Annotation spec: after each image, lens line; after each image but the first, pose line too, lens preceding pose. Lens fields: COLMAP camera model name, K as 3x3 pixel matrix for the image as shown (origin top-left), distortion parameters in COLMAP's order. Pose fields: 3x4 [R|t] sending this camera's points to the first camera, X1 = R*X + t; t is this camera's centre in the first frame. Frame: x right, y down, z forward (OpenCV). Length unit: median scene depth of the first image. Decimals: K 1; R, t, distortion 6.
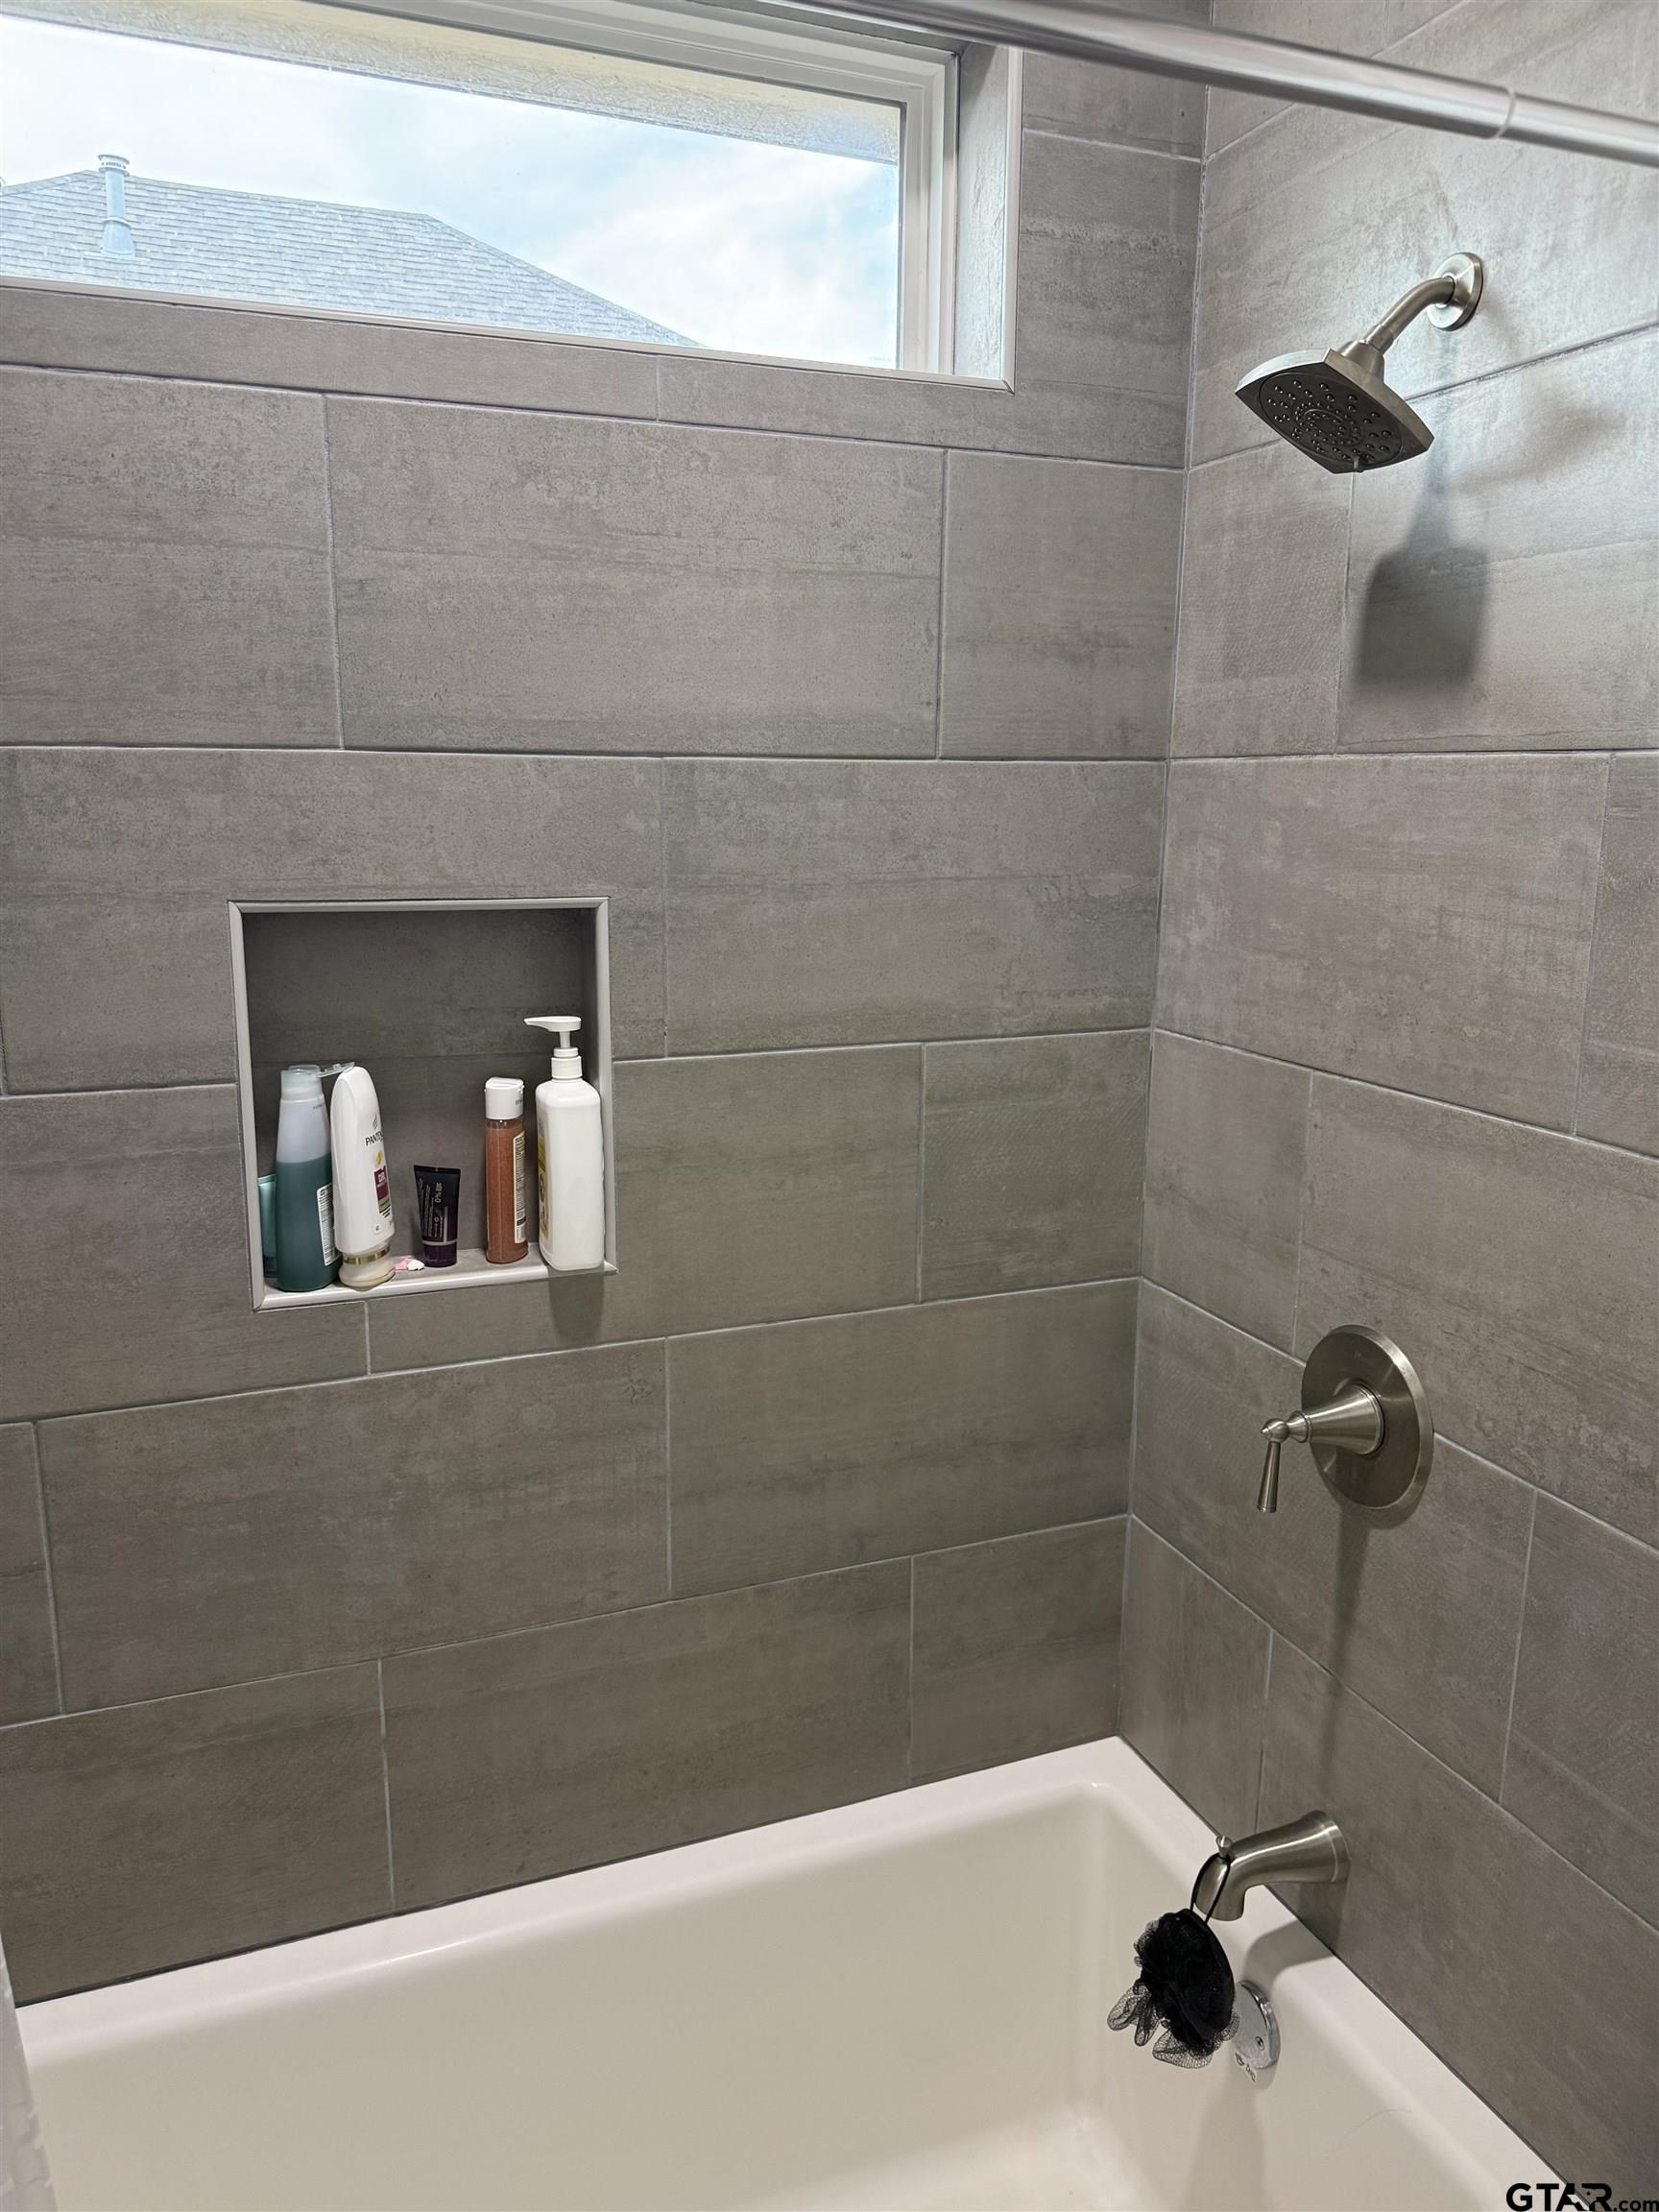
lens RADIAL K [[1547.3, 0, 829.5], [0, 1547.3, 1106.0], [0, 0, 1]] dist [0.044749, -0.073176]
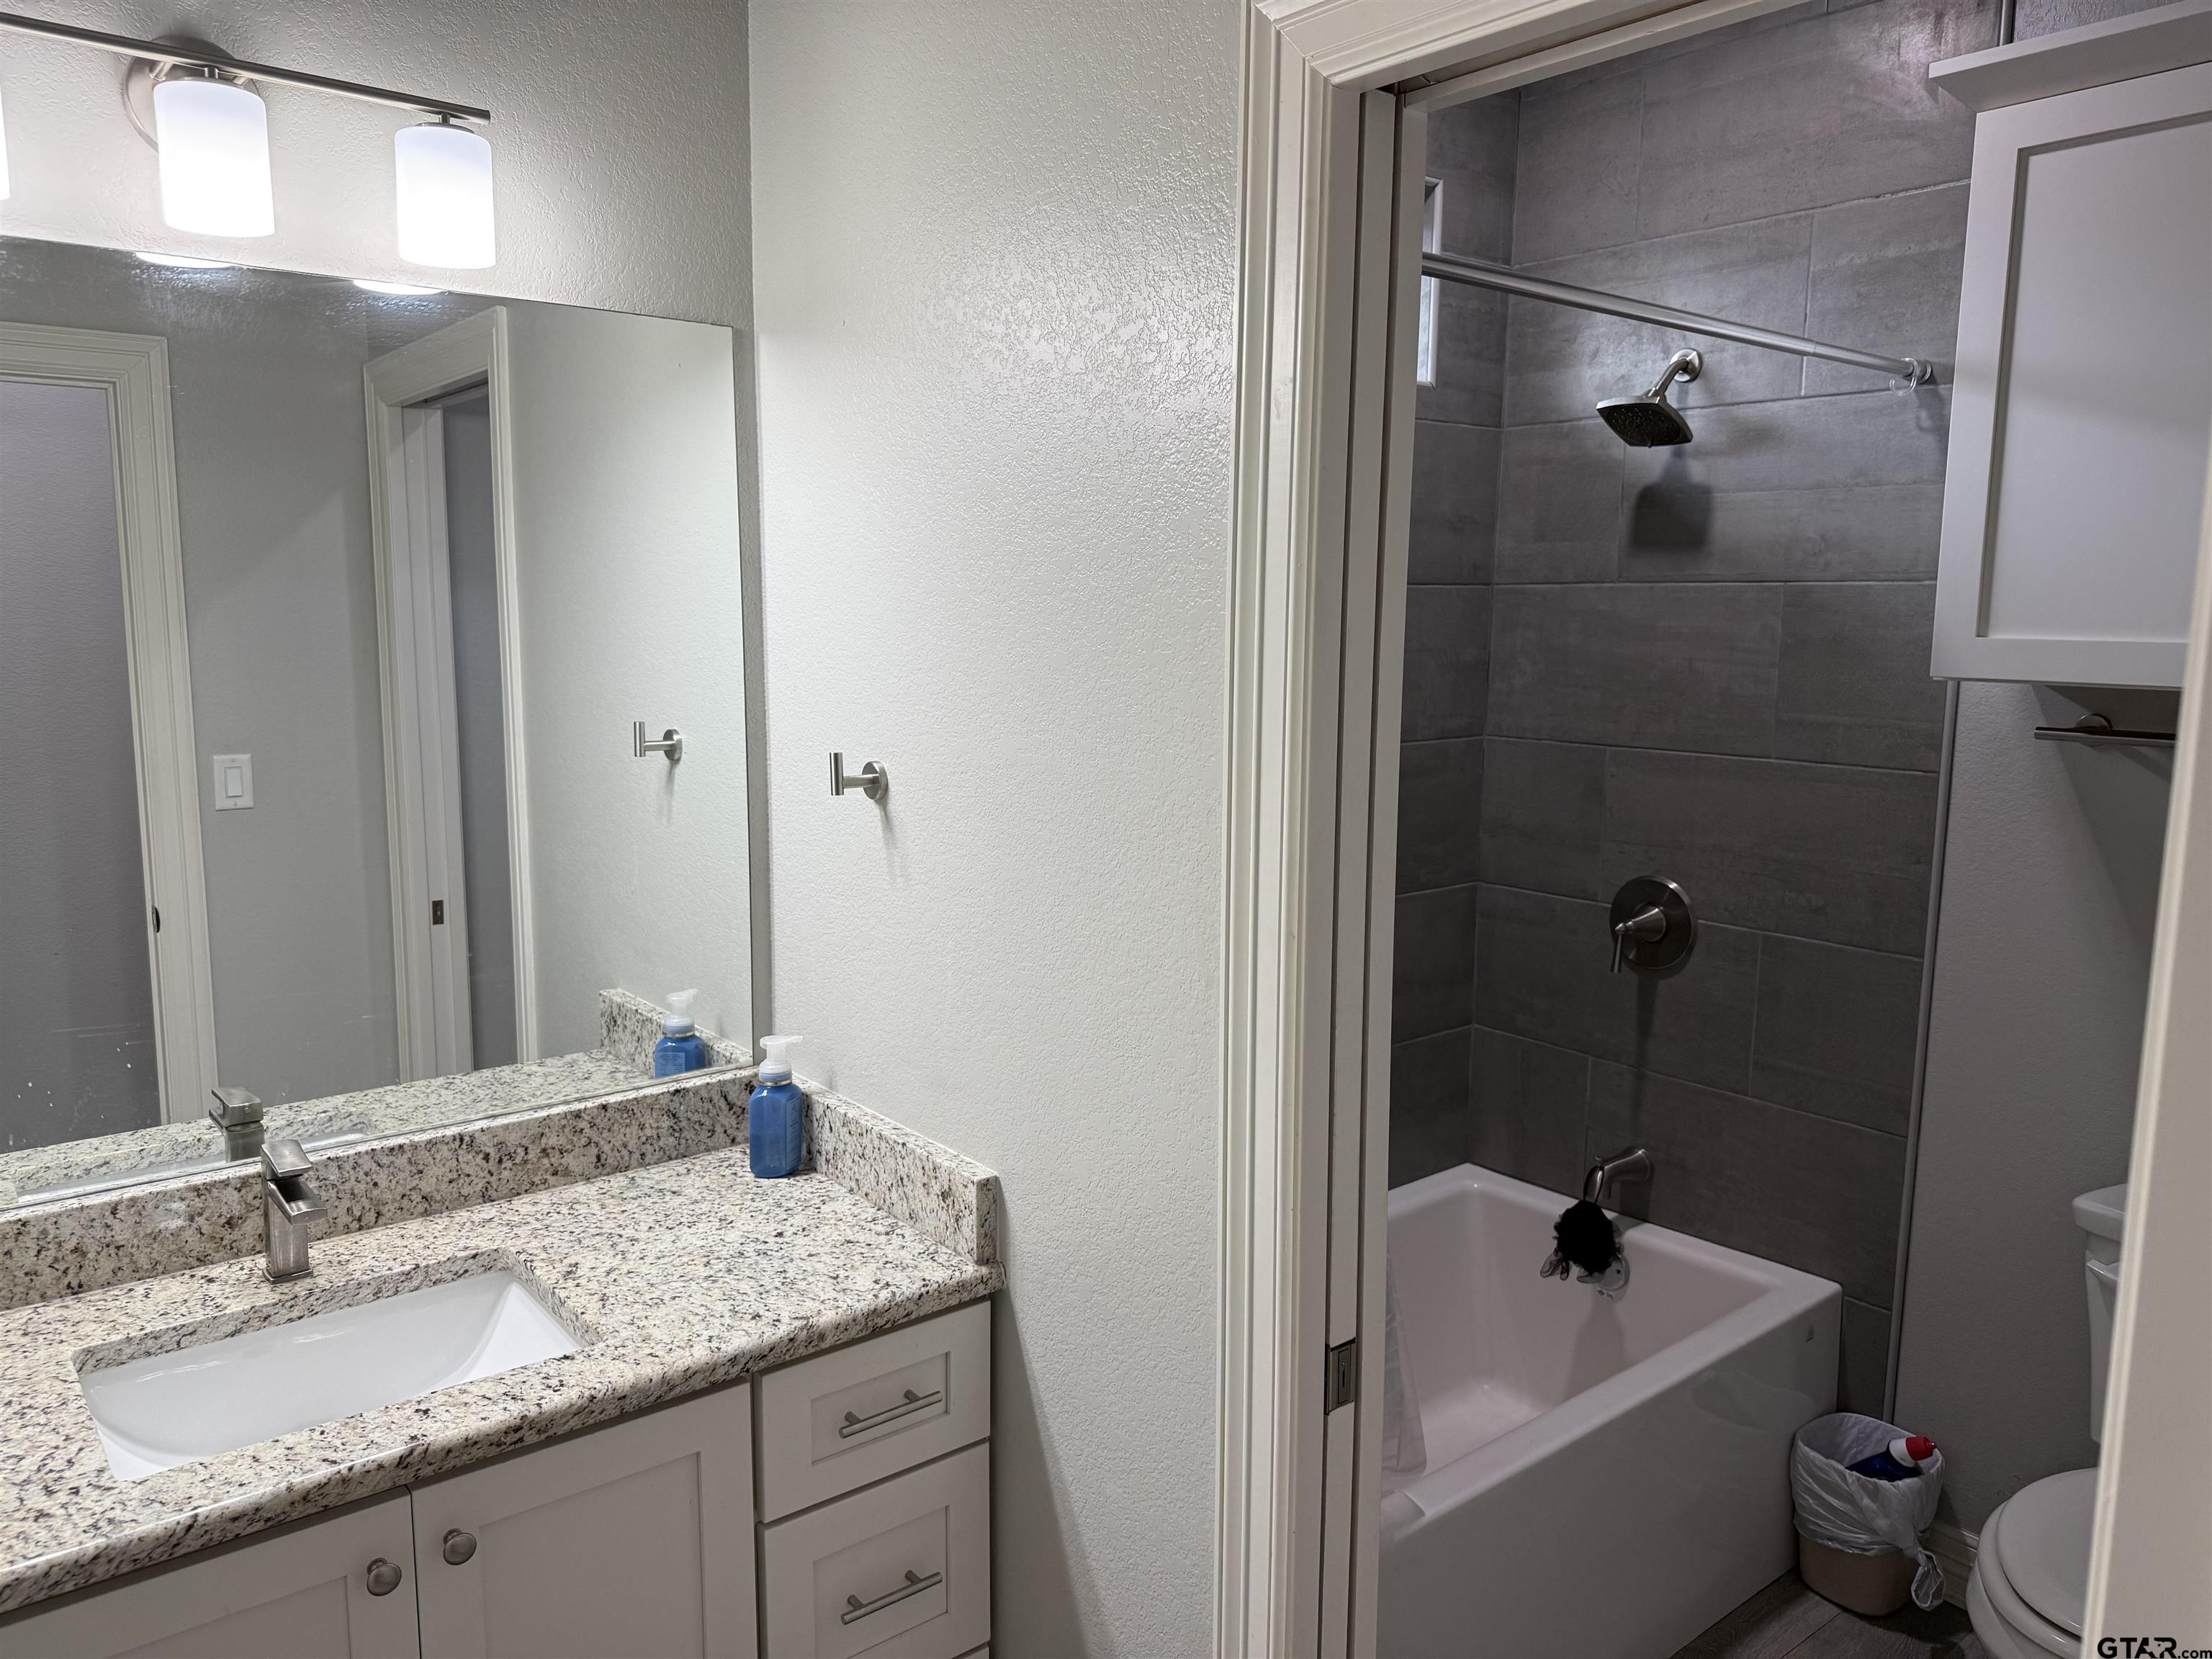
lens RADIAL K [[1524.1, 0, 1106.9], [0, 1524.1, 836.8], [0, 0, 1]] dist [0.173119, -0.391438]
pose [[0.951372, -0.045338, 0.304691, -0.843096], [0.061710, 0.997110, -0.044314, 0.131382], [-0.301801, 0.060962, 0.951420, -0.602877]]
